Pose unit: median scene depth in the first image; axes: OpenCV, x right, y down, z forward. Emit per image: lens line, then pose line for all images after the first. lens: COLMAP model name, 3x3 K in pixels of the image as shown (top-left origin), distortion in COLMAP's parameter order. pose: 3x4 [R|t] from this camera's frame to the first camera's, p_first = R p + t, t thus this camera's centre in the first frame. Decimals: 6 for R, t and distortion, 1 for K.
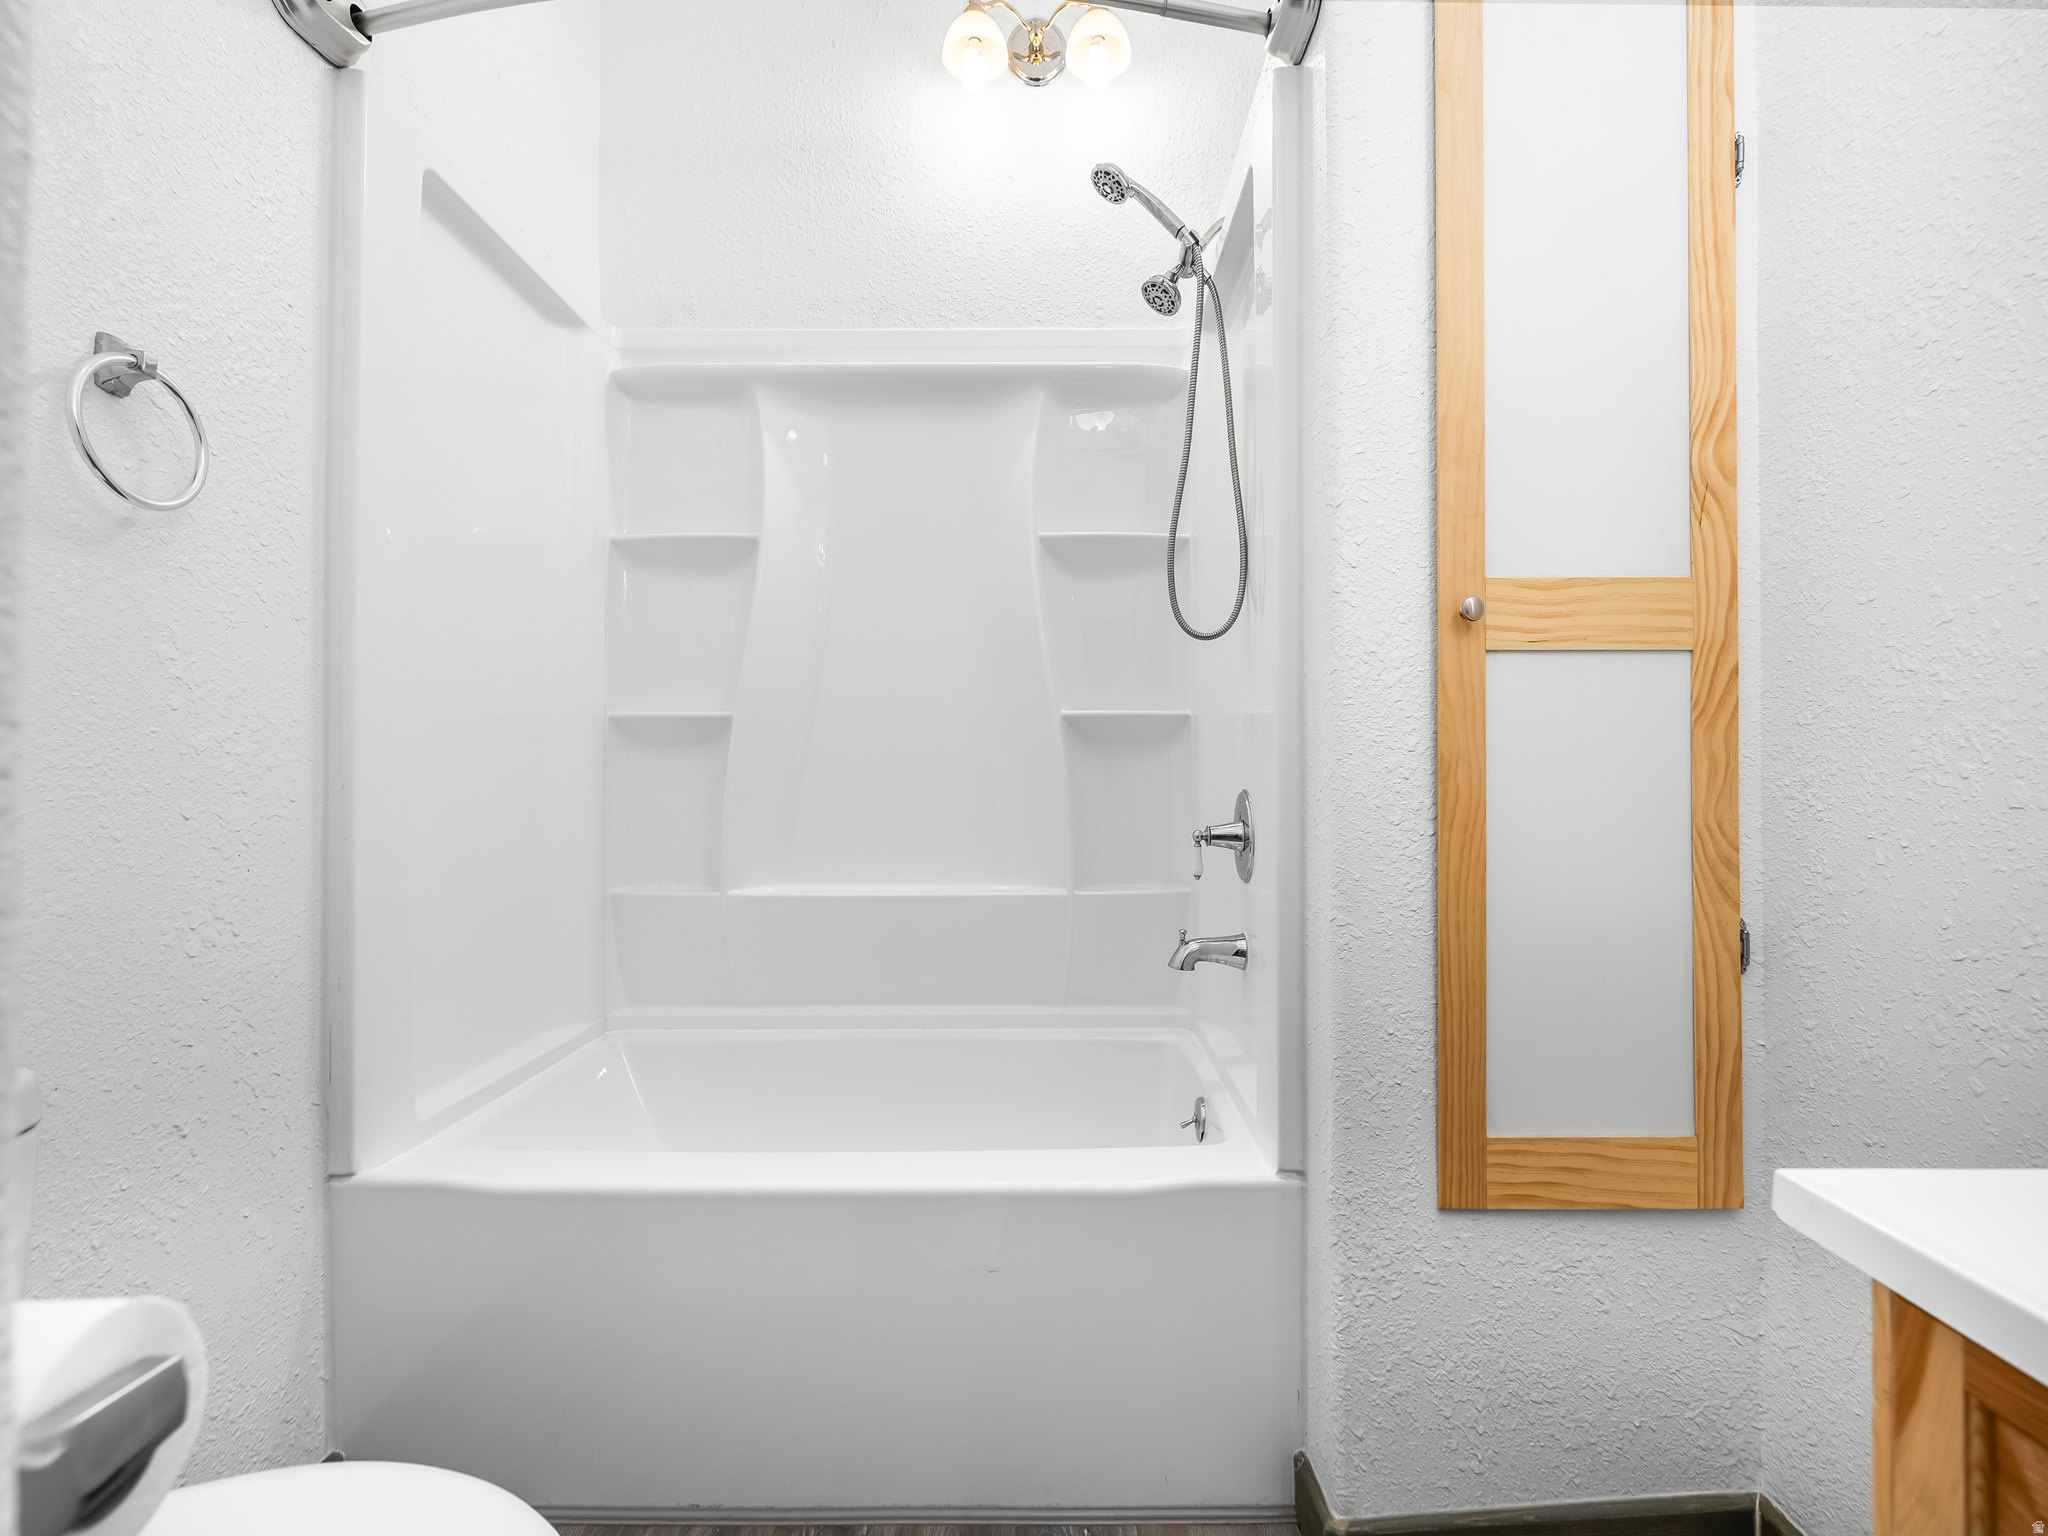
lens RADIAL K [[837.1, 0, 989.5], [0, 837.1, 769.5], [0, 0, 1]] dist [-0.001785, 0.000202]
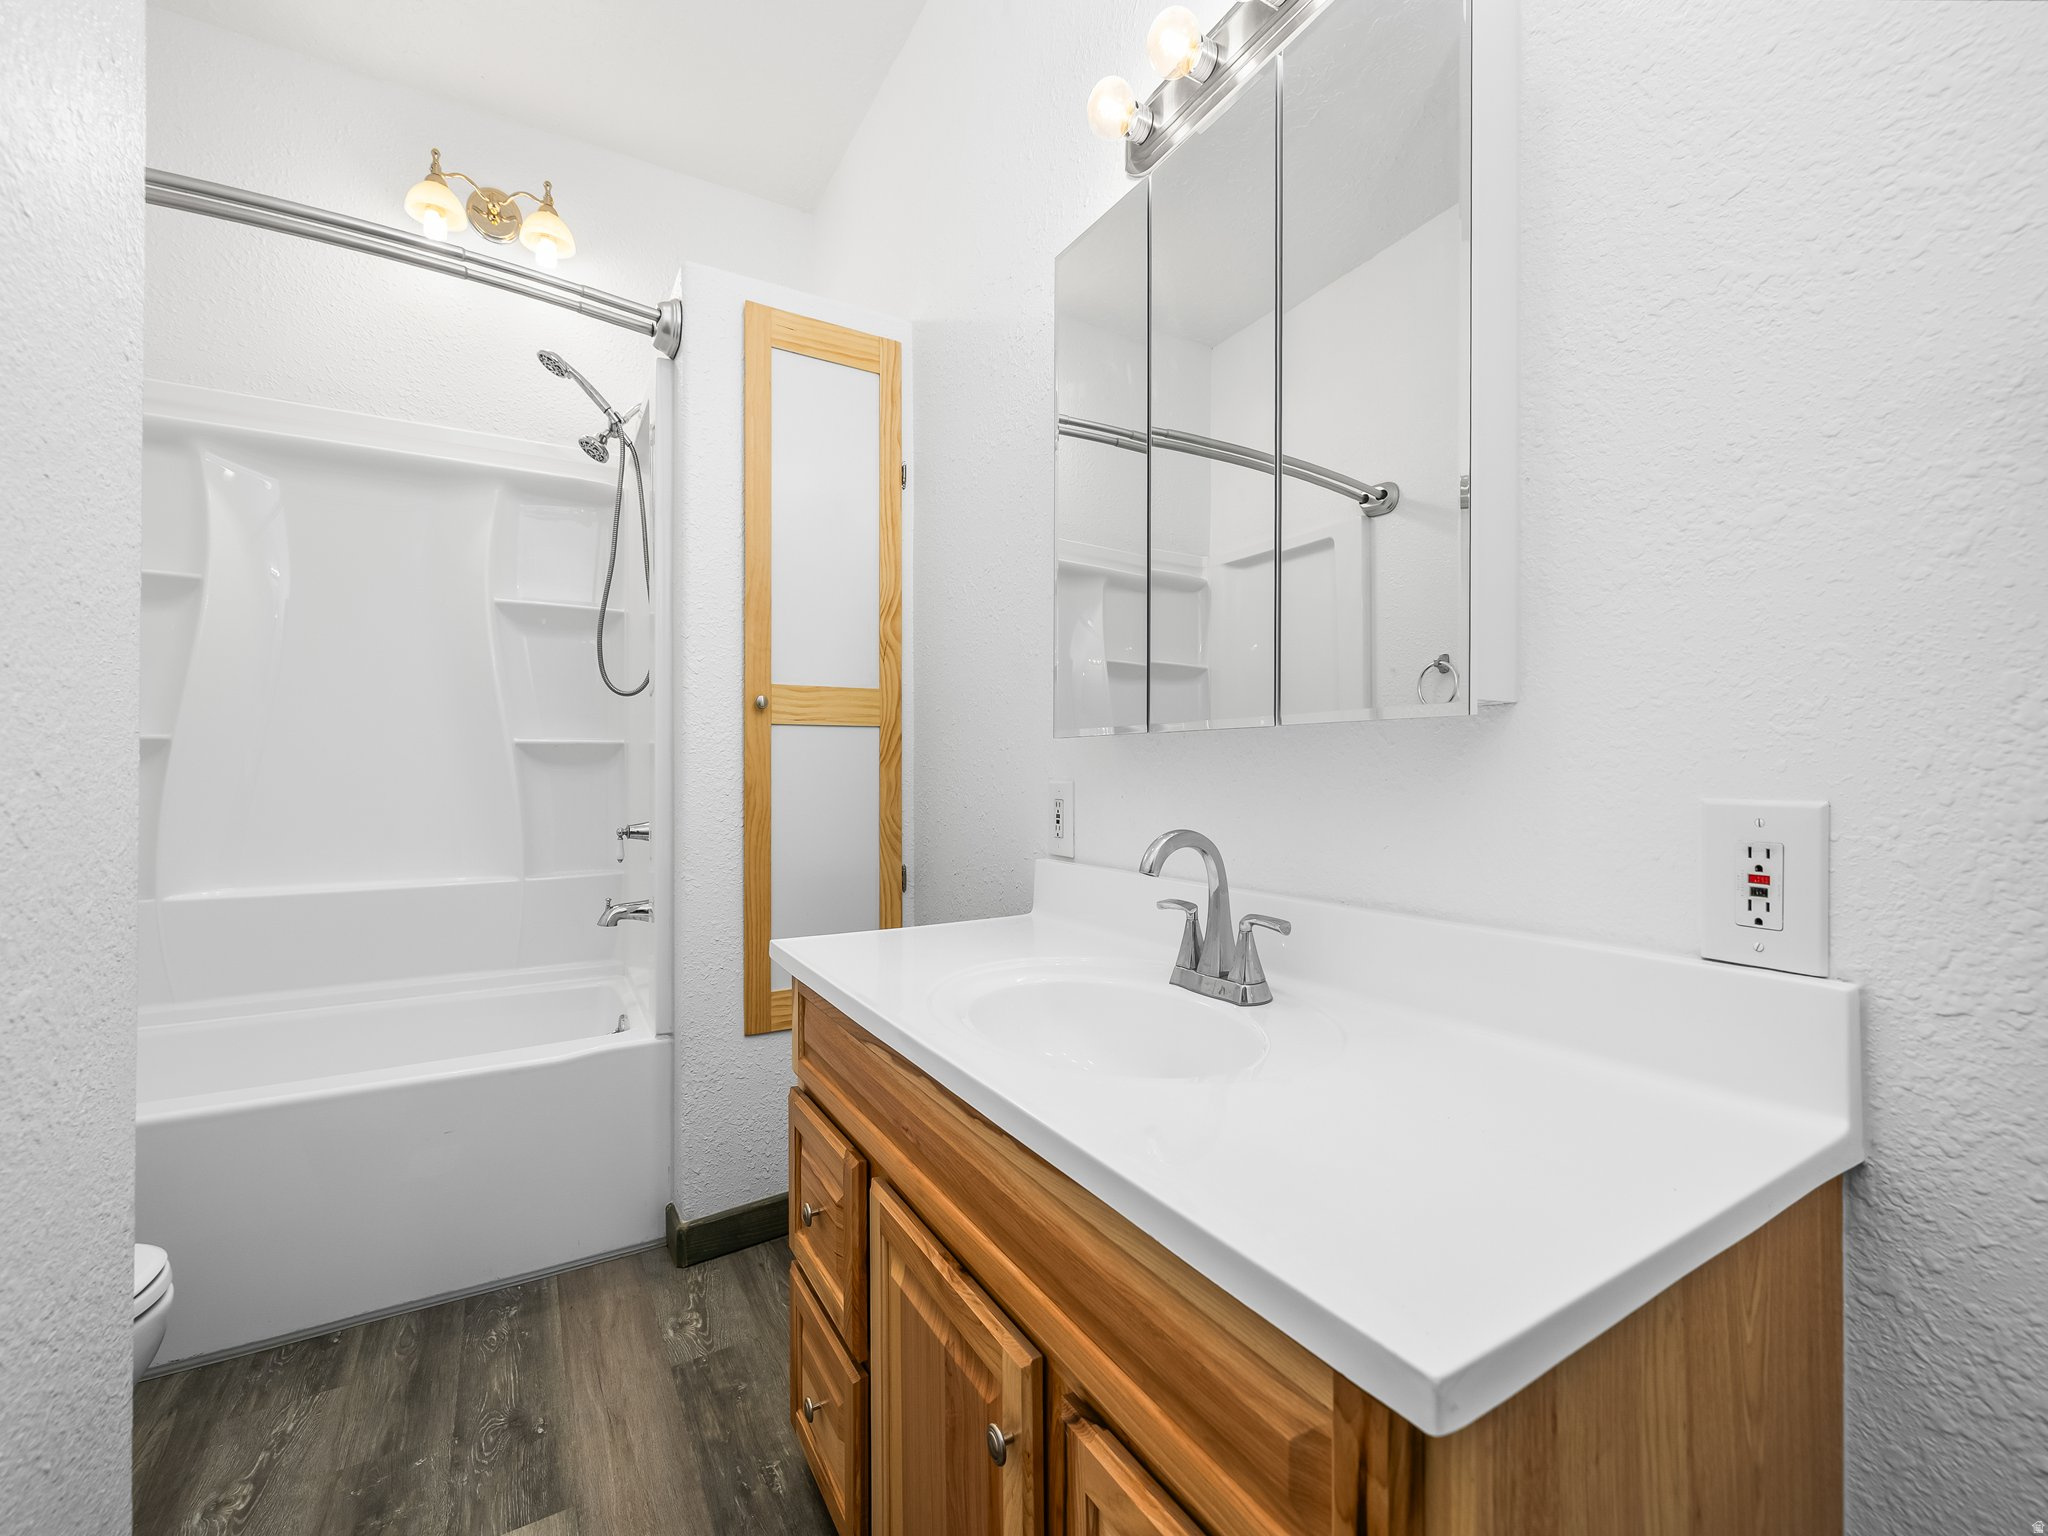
lens RADIAL K [[837.1, 0, 989.5], [0, 837.1, 769.5], [0, 0, 1]] dist [-0.001785, 0.000202]
pose [[0.841010, 0.003087, 0.541011, 0.007460], [-0.006615, 0.999968, 0.004577, -0.053452], [-0.540980, -0.007428, 0.841003, -0.759203]]
